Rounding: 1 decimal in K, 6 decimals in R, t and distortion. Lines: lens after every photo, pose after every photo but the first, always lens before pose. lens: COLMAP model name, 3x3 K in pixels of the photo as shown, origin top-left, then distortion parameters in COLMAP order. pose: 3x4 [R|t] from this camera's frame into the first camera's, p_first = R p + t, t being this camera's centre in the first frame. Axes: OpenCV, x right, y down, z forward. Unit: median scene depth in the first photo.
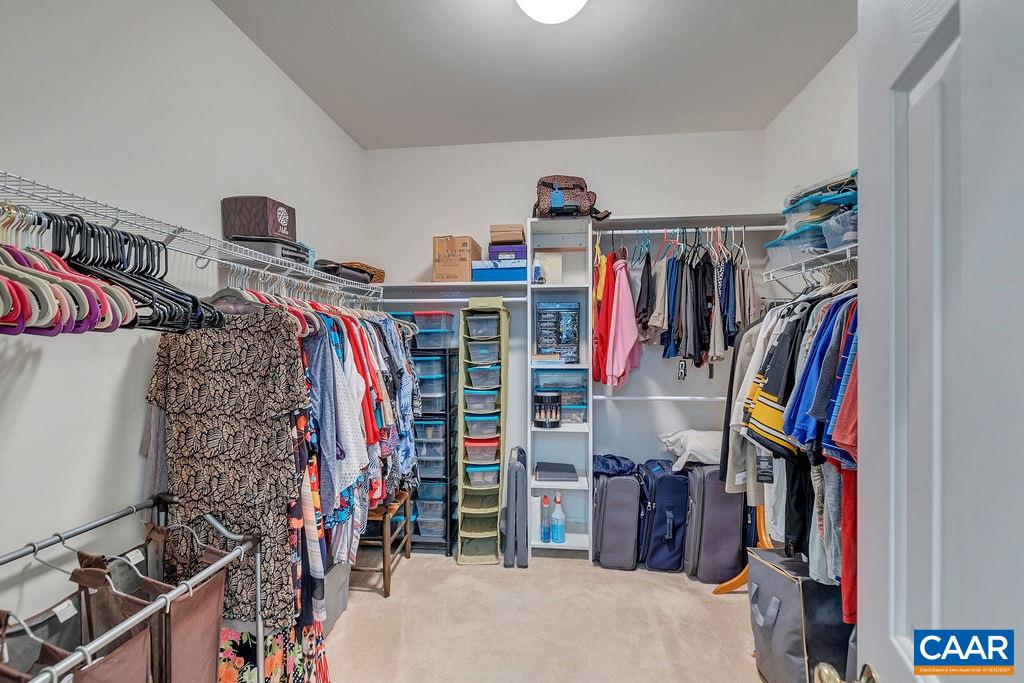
lens RADIAL K [[444.3, 0, 511.7], [0, 444.3, 339.1], [0, 0, 1]] dist [0.002155, -0.000046]
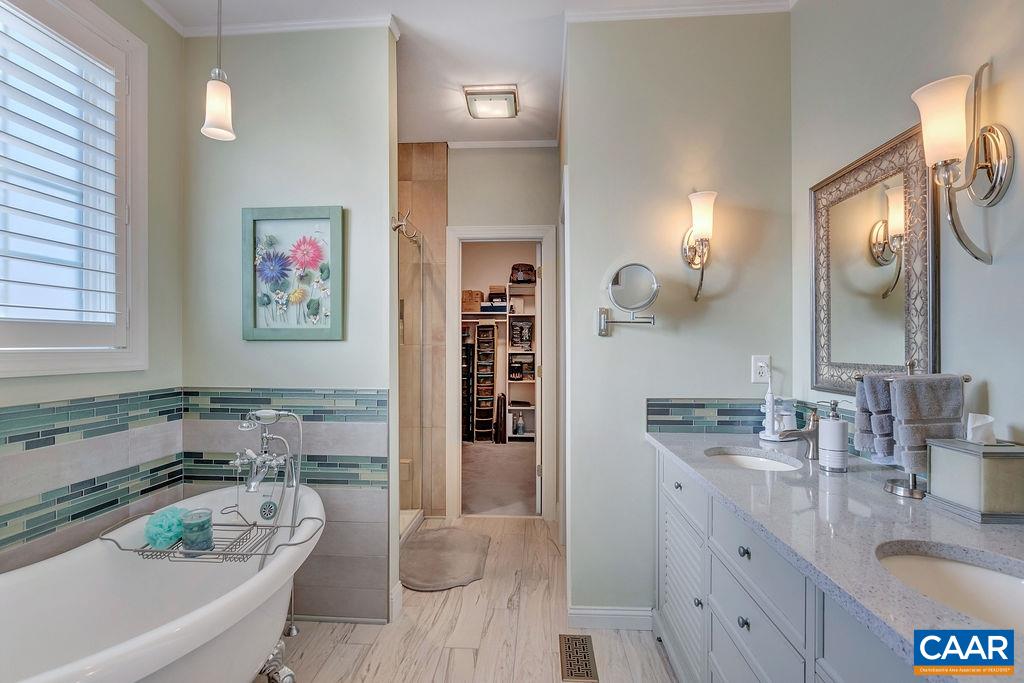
lens RADIAL K [[476.3, 0, 513.1], [0, 476.3, 343.3], [0, 0, 1]] dist [-0.012130, 0.000492]
pose [[0.998661, 0.004744, 0.051522, -0.050948], [-0.004337, 0.999958, -0.008015, 0.036953], [-0.051558, 0.007781, 0.998640, -1.278630]]
